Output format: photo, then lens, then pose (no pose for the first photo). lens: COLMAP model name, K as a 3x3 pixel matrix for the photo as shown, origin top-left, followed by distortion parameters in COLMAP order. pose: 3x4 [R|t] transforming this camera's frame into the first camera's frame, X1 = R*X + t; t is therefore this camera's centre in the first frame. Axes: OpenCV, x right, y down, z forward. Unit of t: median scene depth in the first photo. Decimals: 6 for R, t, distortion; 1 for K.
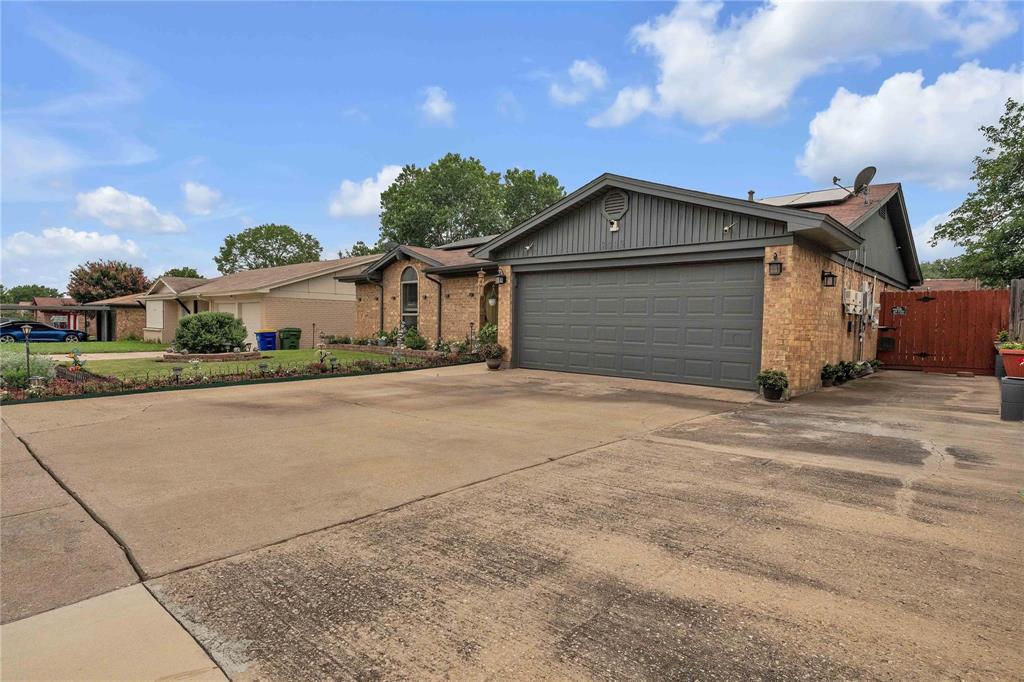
lens RADIAL K [[545.5, 0, 512.9], [0, 545.5, 342.6], [0, 0, 1]] dist [0.000163, 0.000005]
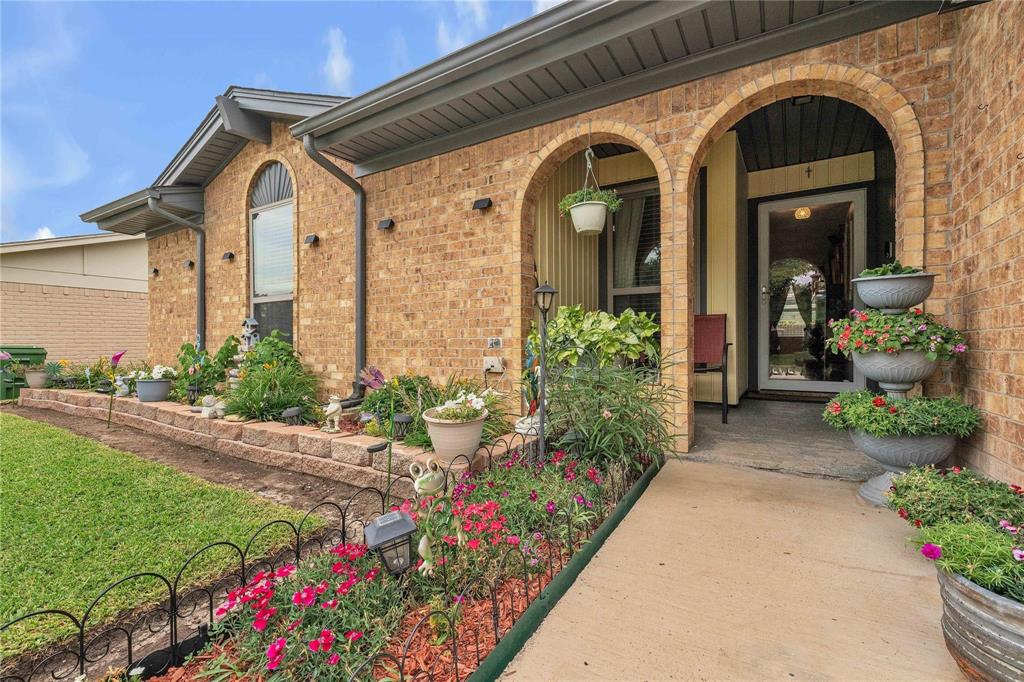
lens RADIAL K [[450.1, 0, 510.5], [0, 450.1, 340.8], [0, 0, 1]] dist [-0.000161, -0.000040]
pose [[0.983500, -0.018227, 0.179985, -0.097778], [0.024850, 0.999092, -0.034611, -0.011734], [-0.179191, 0.038512, 0.983060, 0.732897]]
